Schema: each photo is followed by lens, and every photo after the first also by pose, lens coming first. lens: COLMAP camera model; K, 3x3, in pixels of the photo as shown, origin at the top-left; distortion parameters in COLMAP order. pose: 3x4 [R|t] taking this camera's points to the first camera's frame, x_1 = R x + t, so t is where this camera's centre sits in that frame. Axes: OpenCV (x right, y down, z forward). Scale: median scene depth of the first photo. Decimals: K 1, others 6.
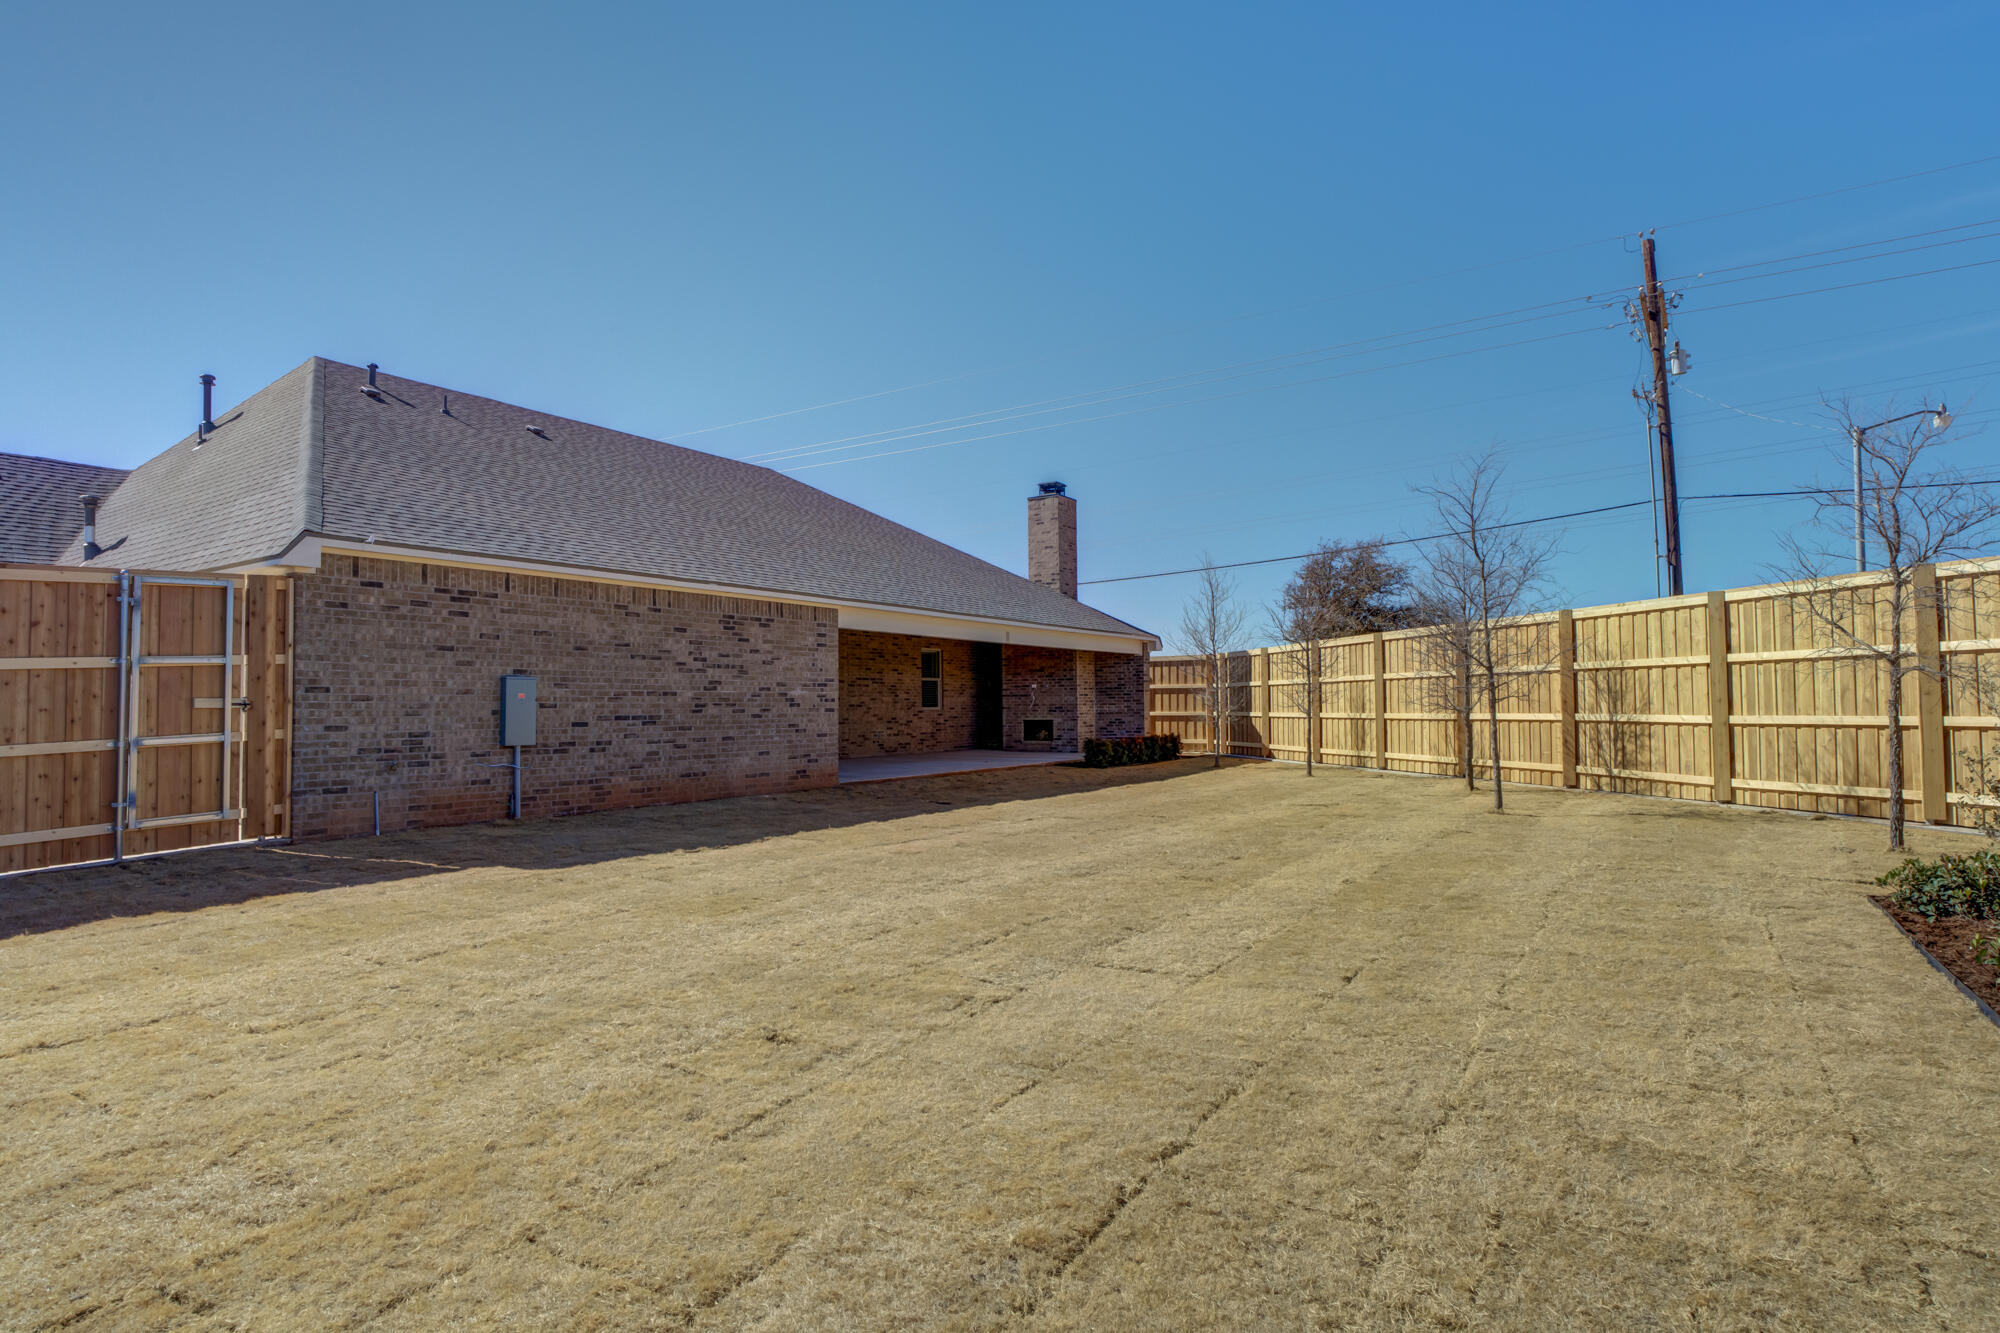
lens RADIAL K [[1056.3, 0, 1000.0], [0, 1056.3, 666.5], [0, 0, 1]] dist [-0.063394, 0.031707]
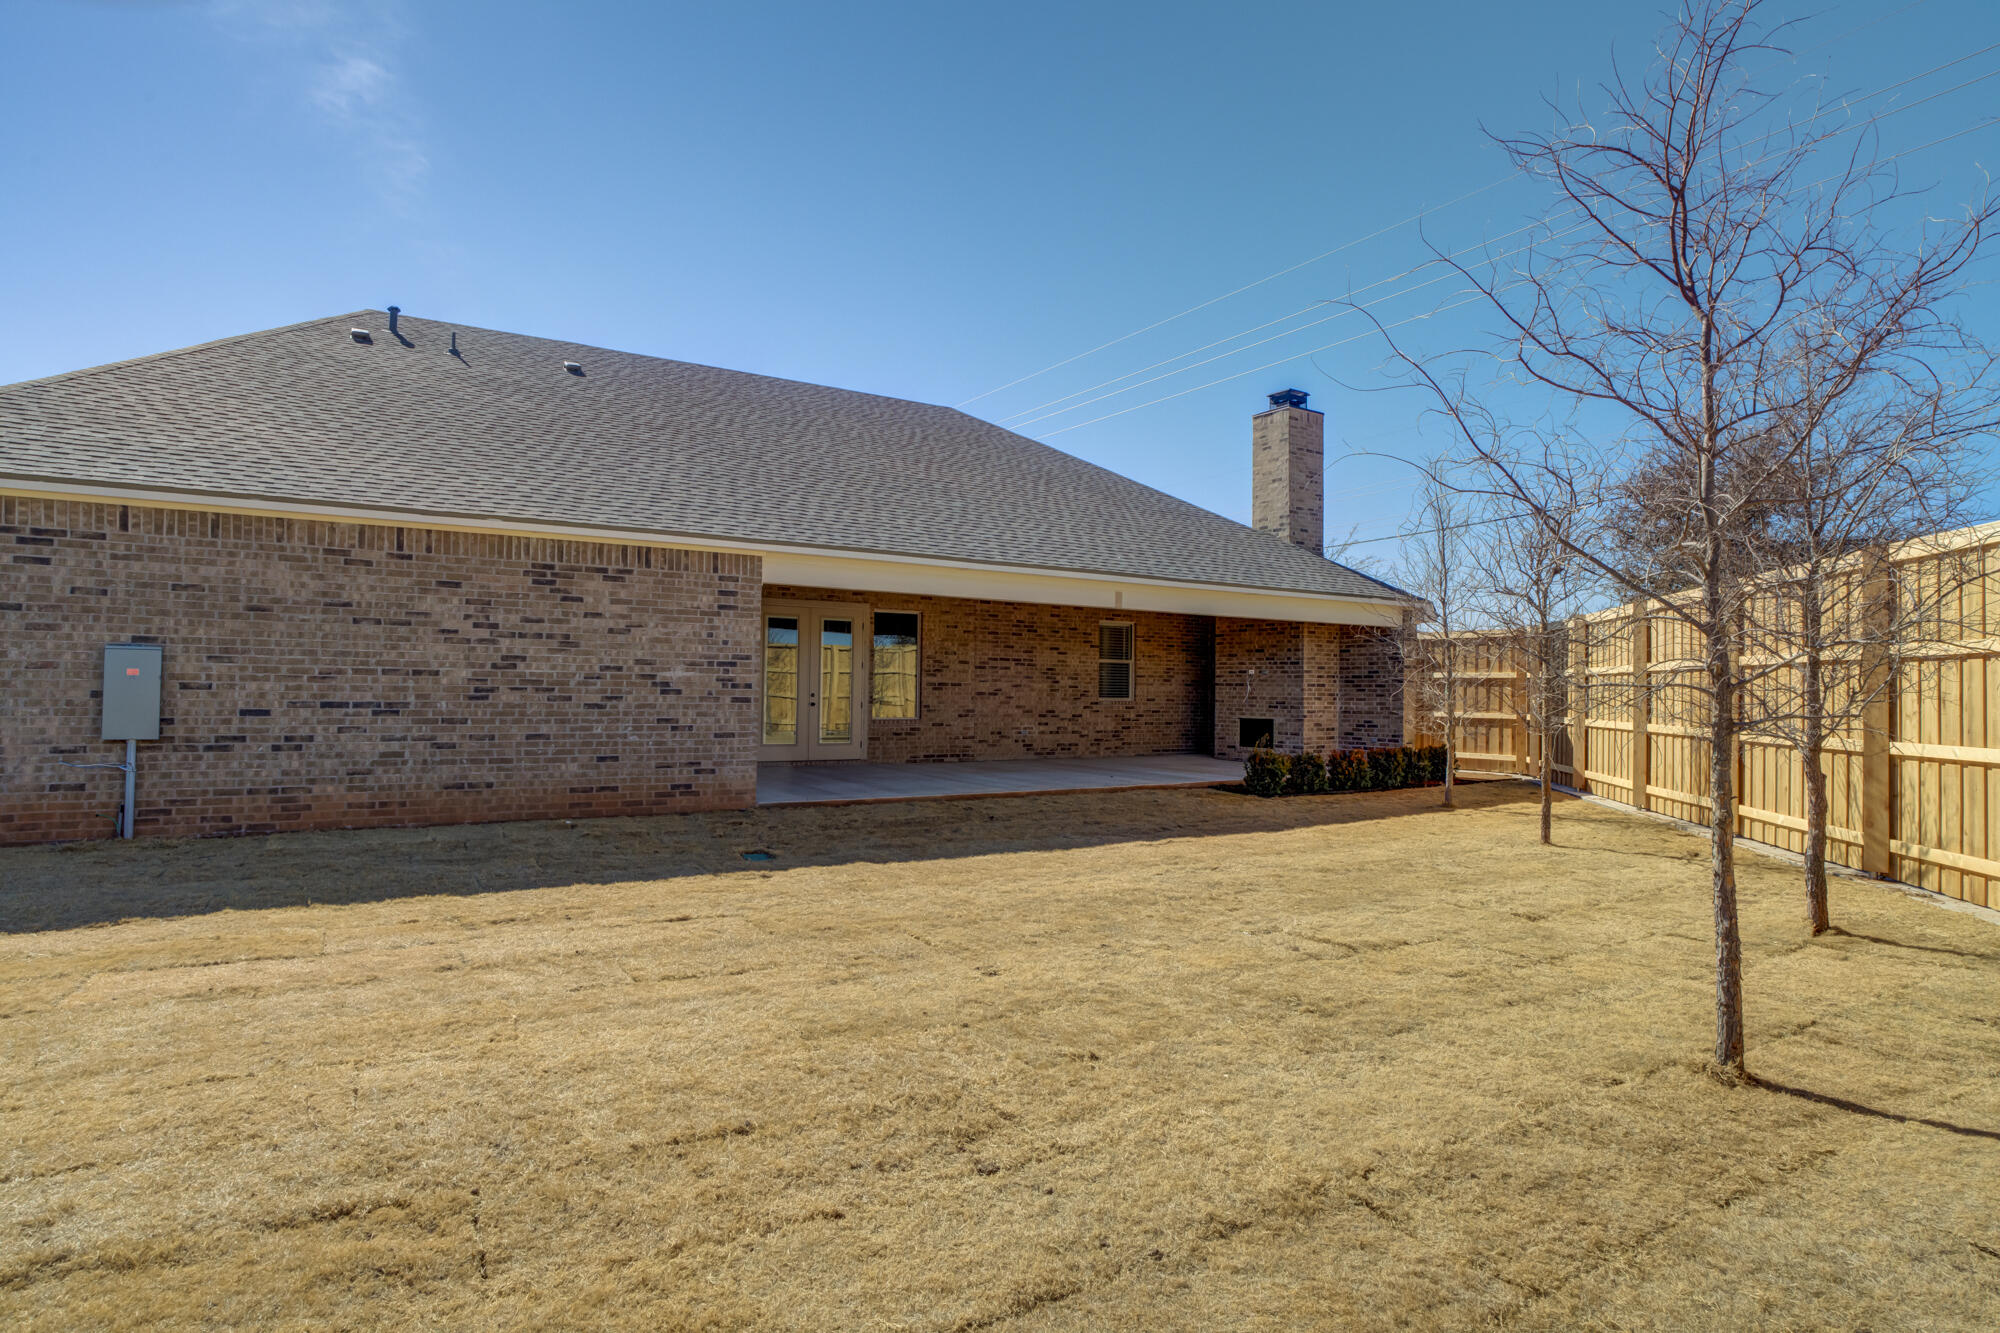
lens RADIAL K [[1056.3, 0, 1000.0], [0, 1056.3, 666.5], [0, 0, 1]] dist [-0.063394, 0.031707]
pose [[0.908116, 0.010958, -0.418574, 0.297697], [-0.005028, 0.999871, 0.015267, 0.007653], [0.418687, -0.011760, 0.908054, 0.450005]]
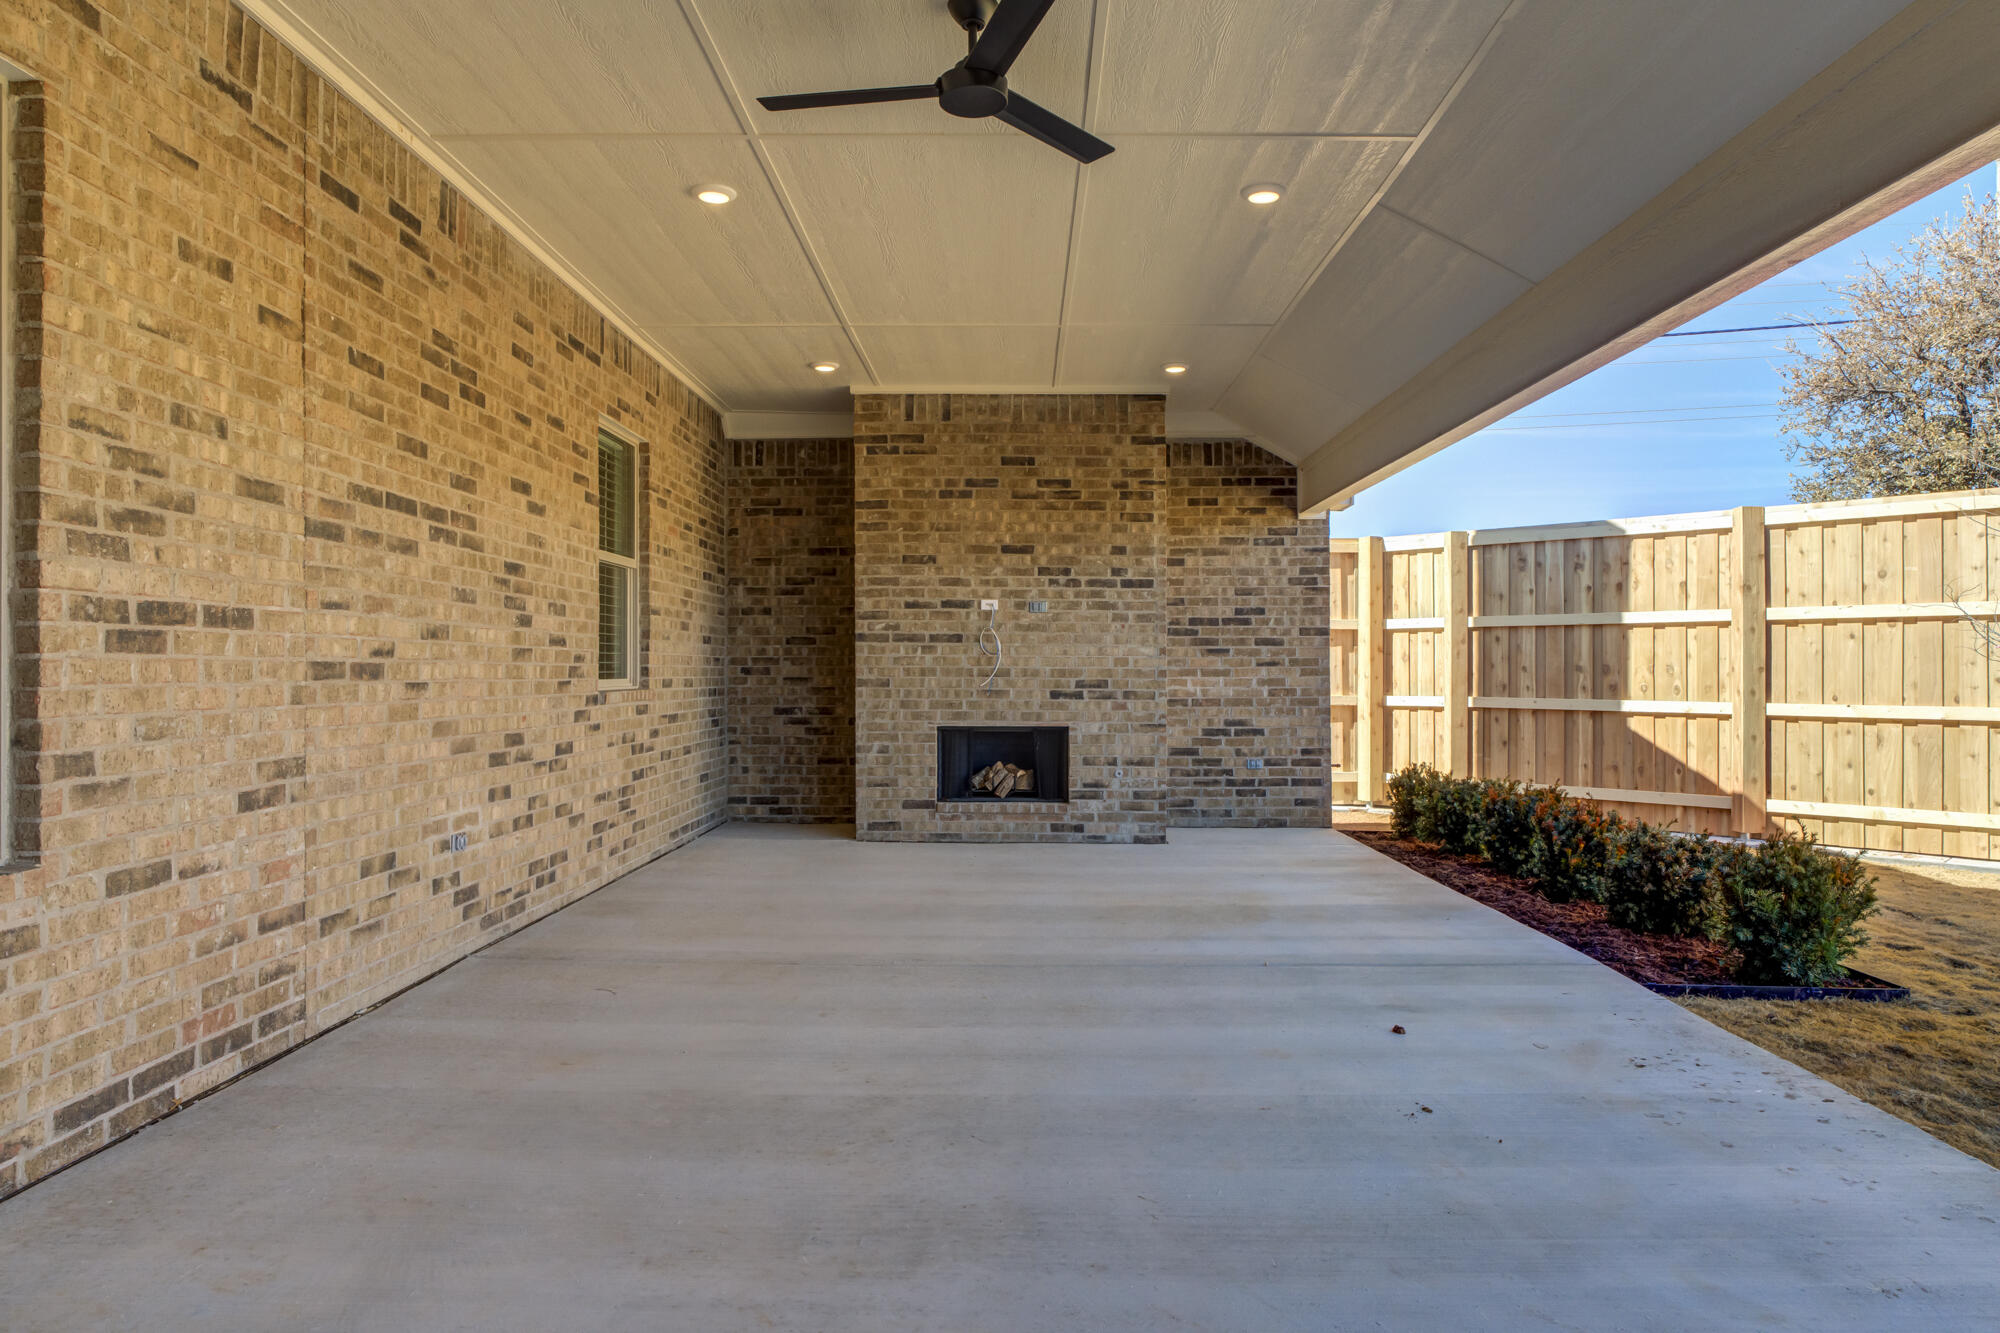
lens RADIAL K [[1205.7, 0, 1000.0], [0, 1205.7, 666.5], [0, 0, 1]] dist [-0.039839, 0.000114]
pose [[0.847228, 0.011134, 0.531113, -0.223329], [-0.028901, 0.999266, 0.025153, 0.044621], [-0.530443, -0.036660, 0.846927, 1.219985]]
